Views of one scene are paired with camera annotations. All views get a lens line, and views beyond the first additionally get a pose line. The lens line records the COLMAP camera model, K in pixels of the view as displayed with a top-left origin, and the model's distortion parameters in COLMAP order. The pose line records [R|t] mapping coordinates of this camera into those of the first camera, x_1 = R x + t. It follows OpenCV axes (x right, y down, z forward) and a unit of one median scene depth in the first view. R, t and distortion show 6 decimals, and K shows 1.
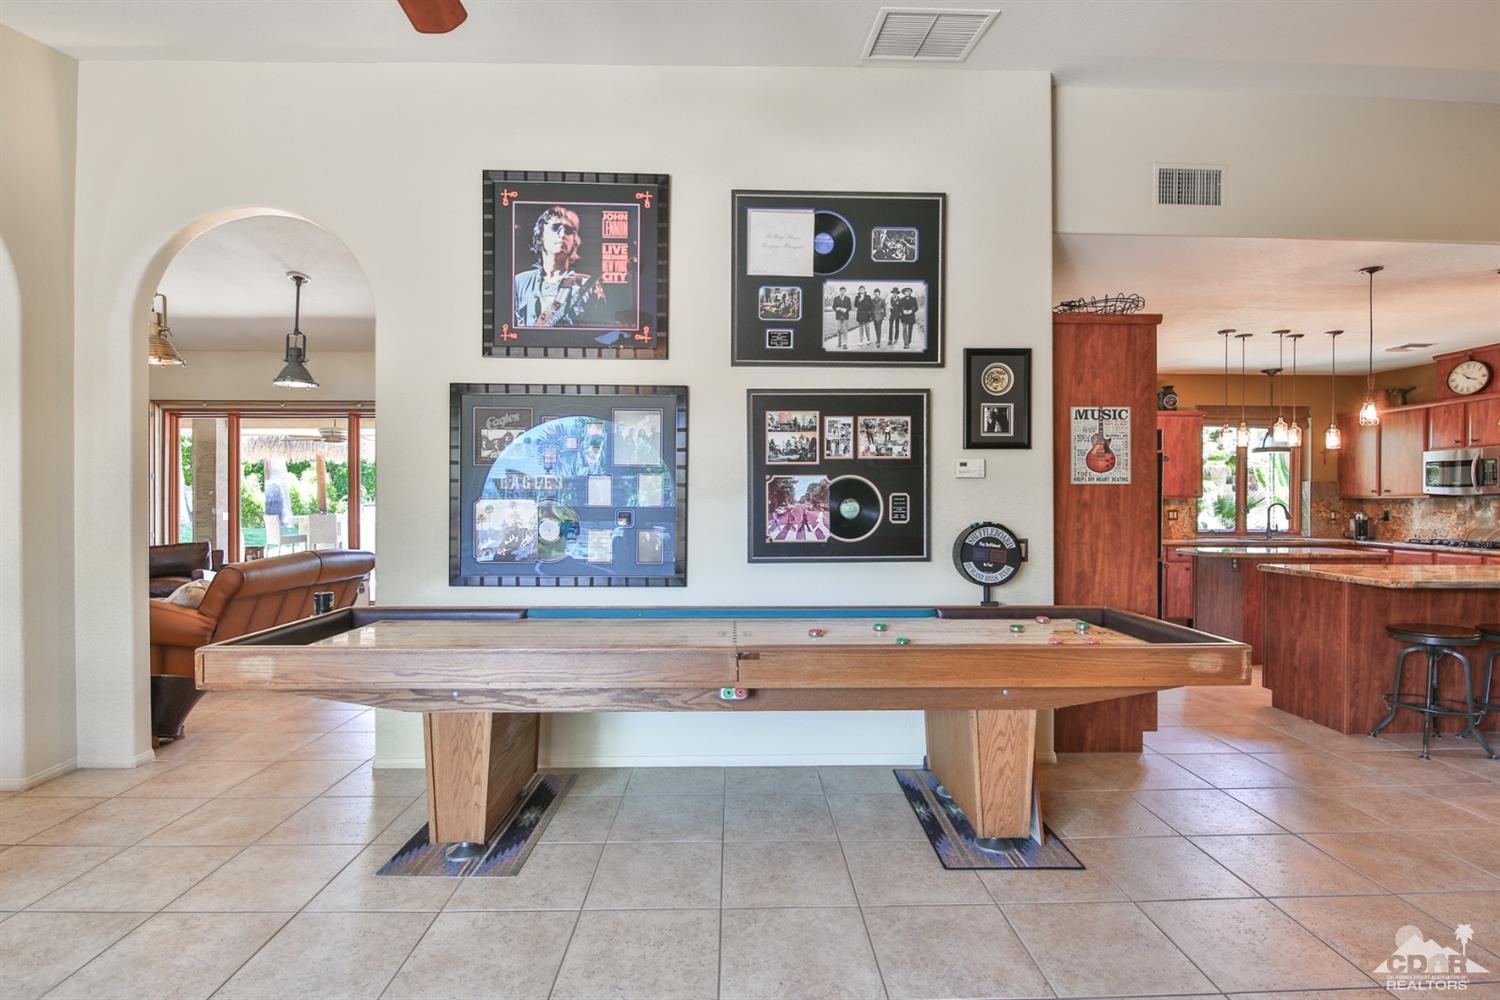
lens RADIAL K [[717.4, 0, 754.3], [0, 717.4, 499.8], [0, 0, 1]] dist [0.002589, -0.000063]
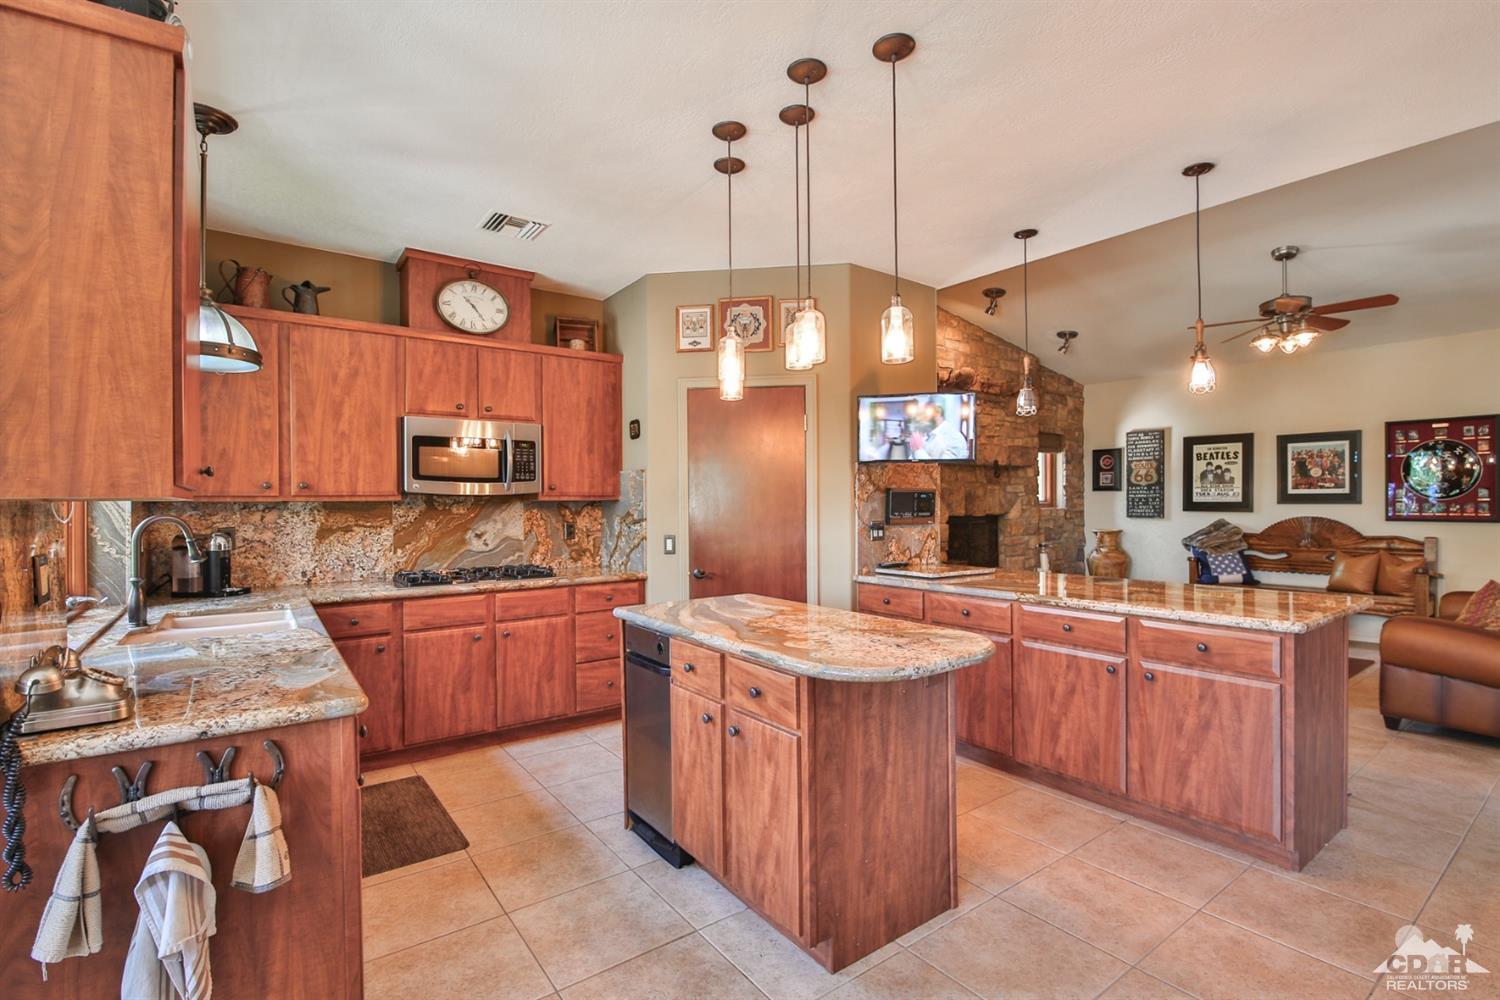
lens RADIAL K [[688.9, 0, 750.6], [0, 688.9, 500.6], [0, 0, 1]] dist [-0.025939, -0.000831]
pose [[-0.574588, 0.006030, 0.818421, 0.368102], [0.005590, 0.999978, -0.003443, 0.000967], [-0.818424, 0.002597, -0.574609, 1.128026]]
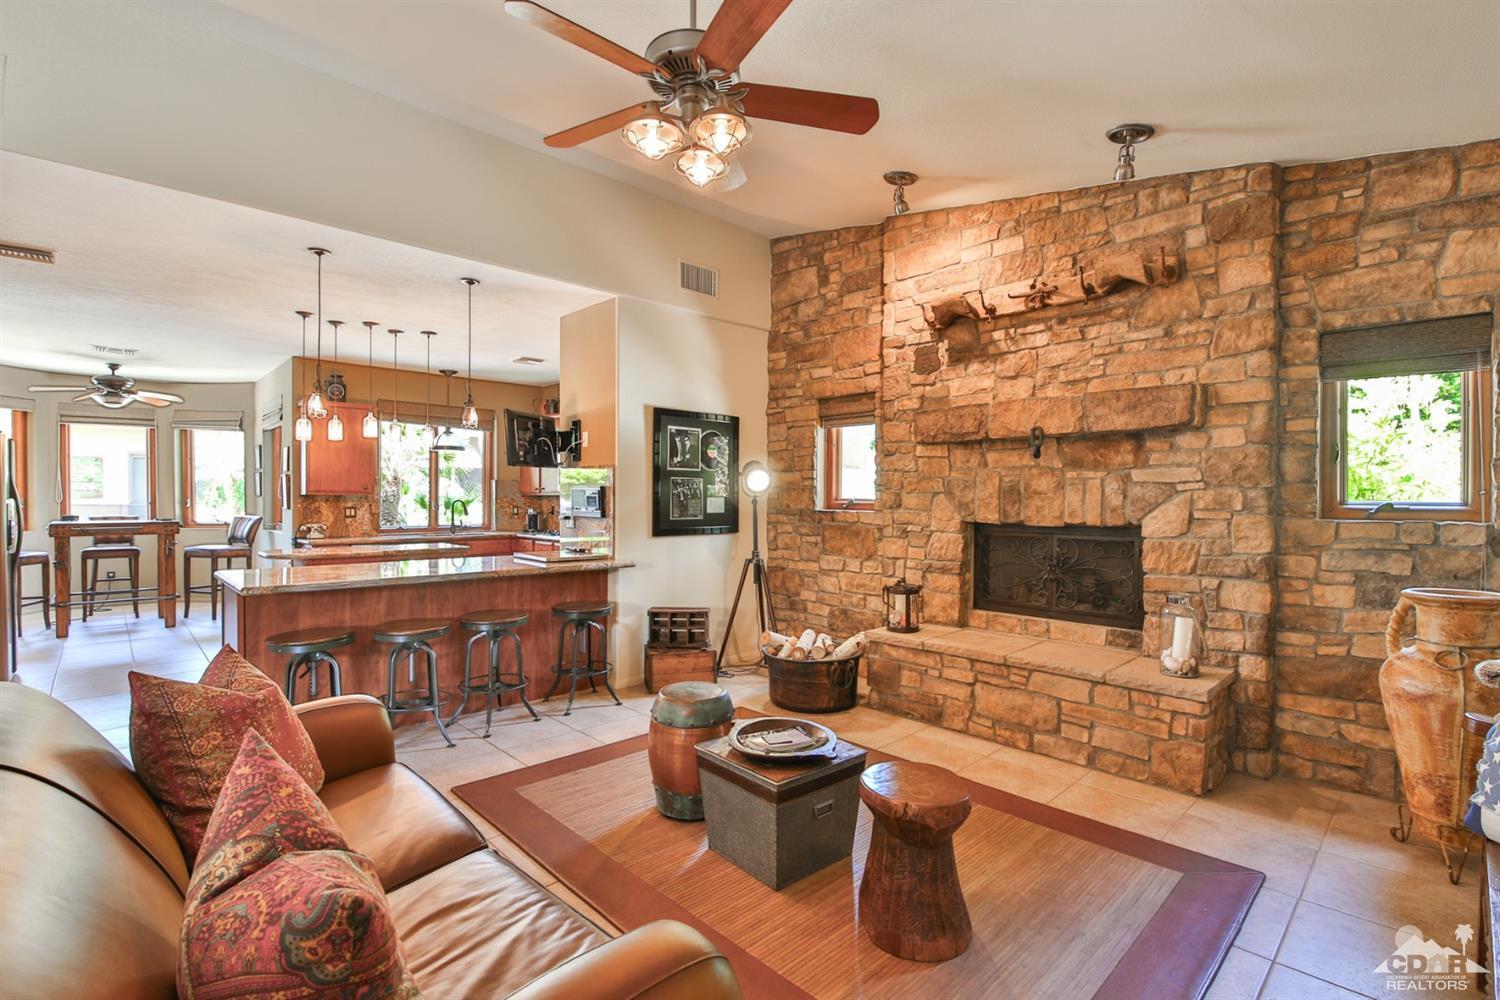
lens RADIAL K [[688.9, 0, 743.6], [0, 688.9, 500.2], [0, 0, 1]] dist [-0.025939, -0.000831]
pose [[0.745080, -0.001258, 0.666974, 0.430330], [-0.003552, 0.999977, 0.005854, -0.002065], [-0.666966, -0.006731, 0.745058, -0.020564]]
